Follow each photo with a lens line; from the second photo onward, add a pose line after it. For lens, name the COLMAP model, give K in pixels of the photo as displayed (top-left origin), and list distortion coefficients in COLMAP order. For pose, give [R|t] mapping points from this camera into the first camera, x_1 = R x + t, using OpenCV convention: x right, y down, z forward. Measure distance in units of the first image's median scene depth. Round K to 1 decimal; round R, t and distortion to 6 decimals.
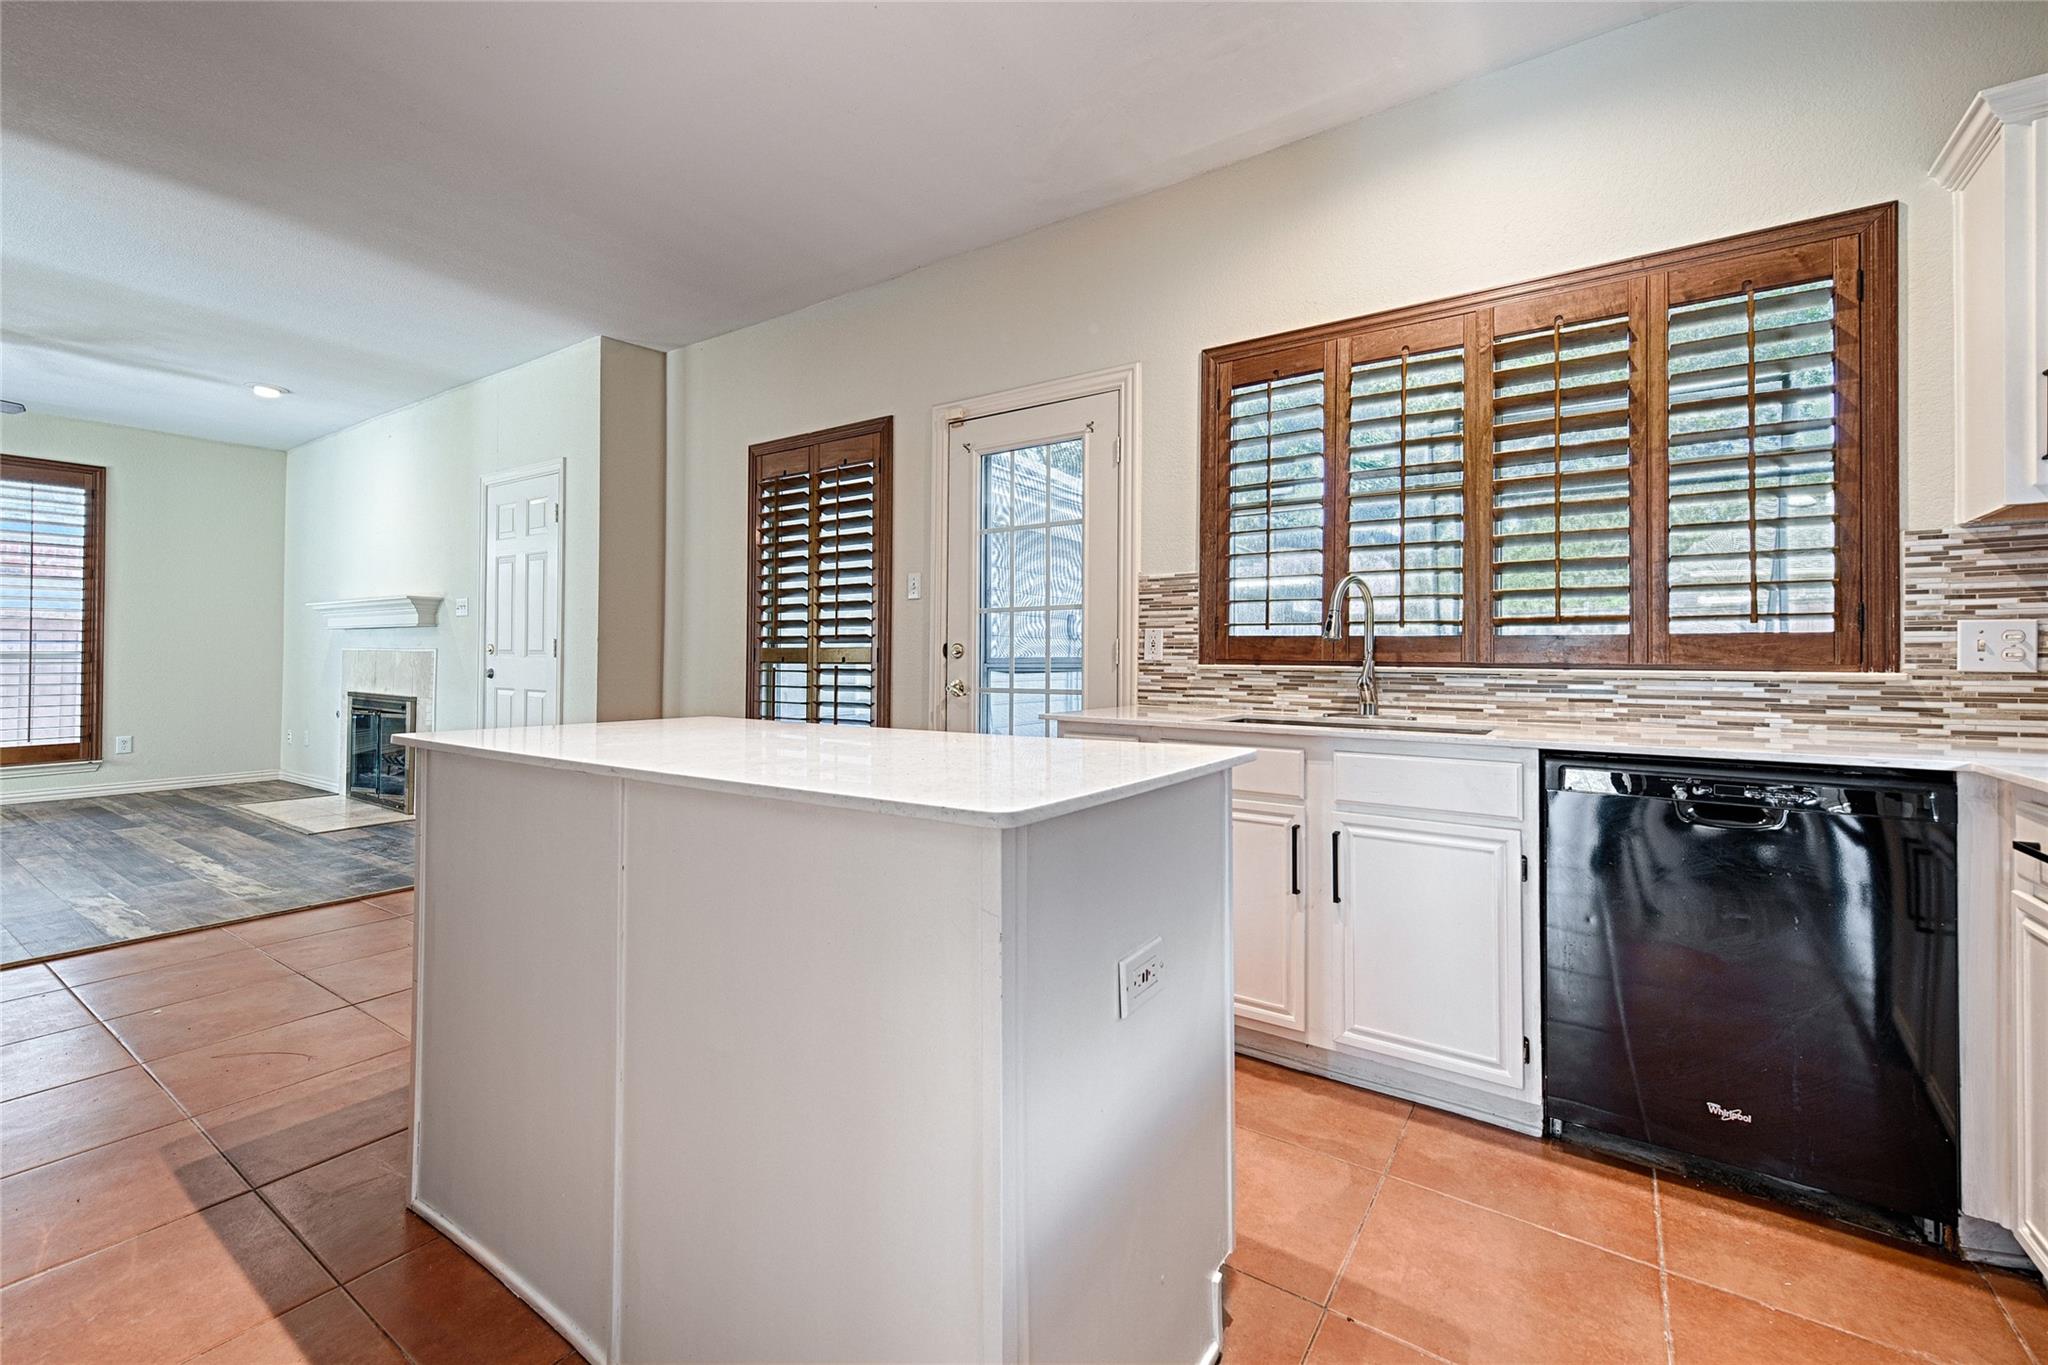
lens RADIAL K [[858.9, 0, 1005.1], [0, 858.9, 647.7], [0, 0, 1]] dist [0.009427, -0.002641]
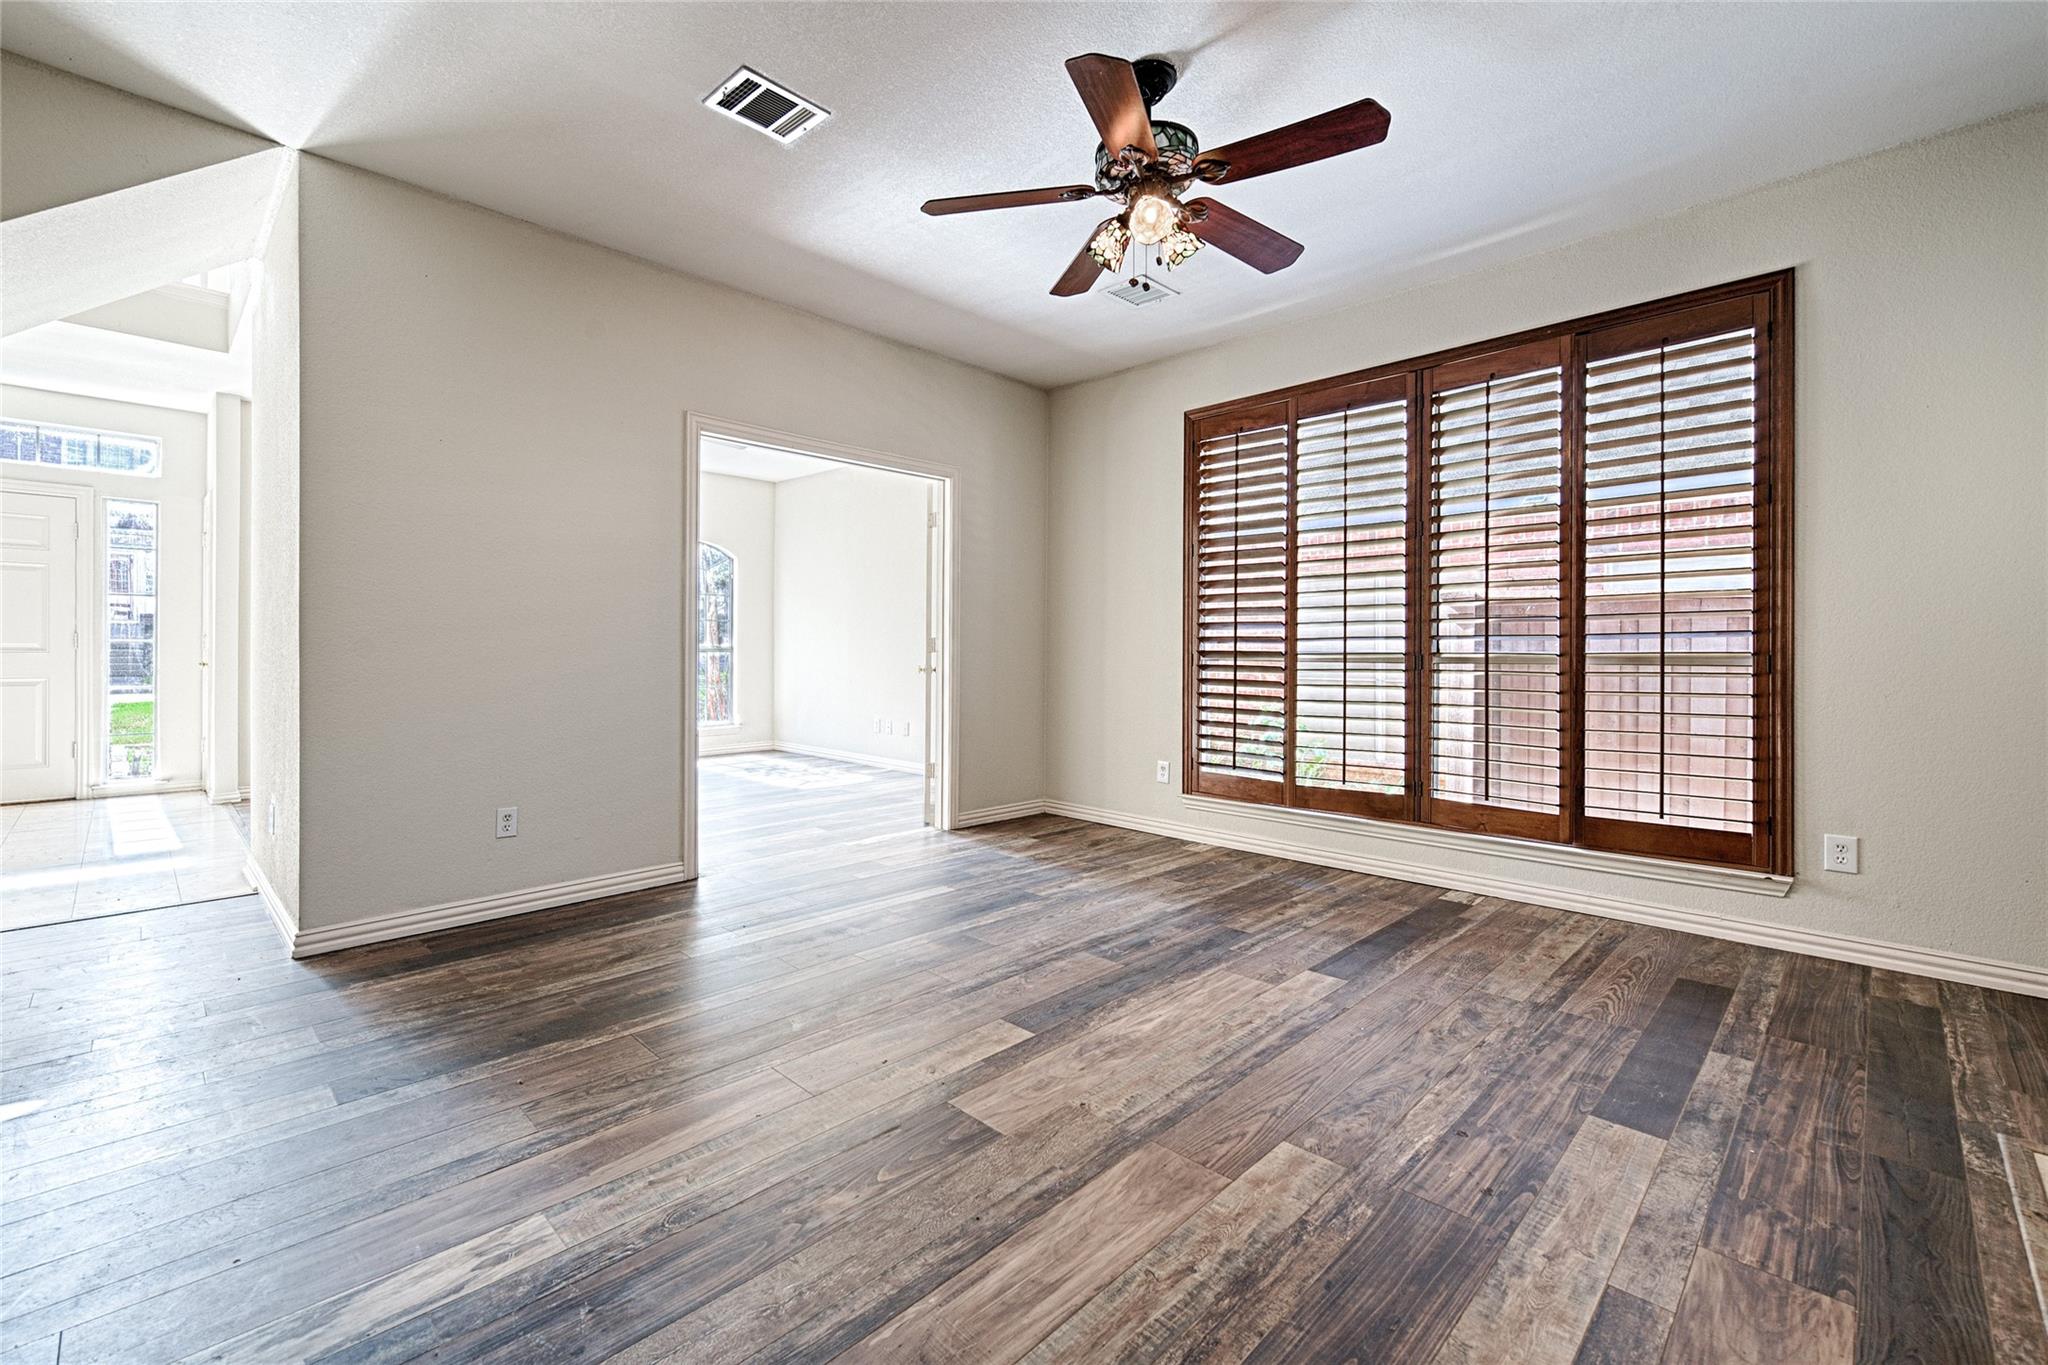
lens RADIAL K [[858.9, 0, 986.6], [0, 858.9, 647.4], [0, 0, 1]] dist [0.009427, -0.002641]
pose [[-0.189324, -0.009769, -0.981866, -1.399661], [0.006092, 0.999920, -0.011124, 0.013139], [0.981896, -0.008088, -0.189249, 1.875032]]
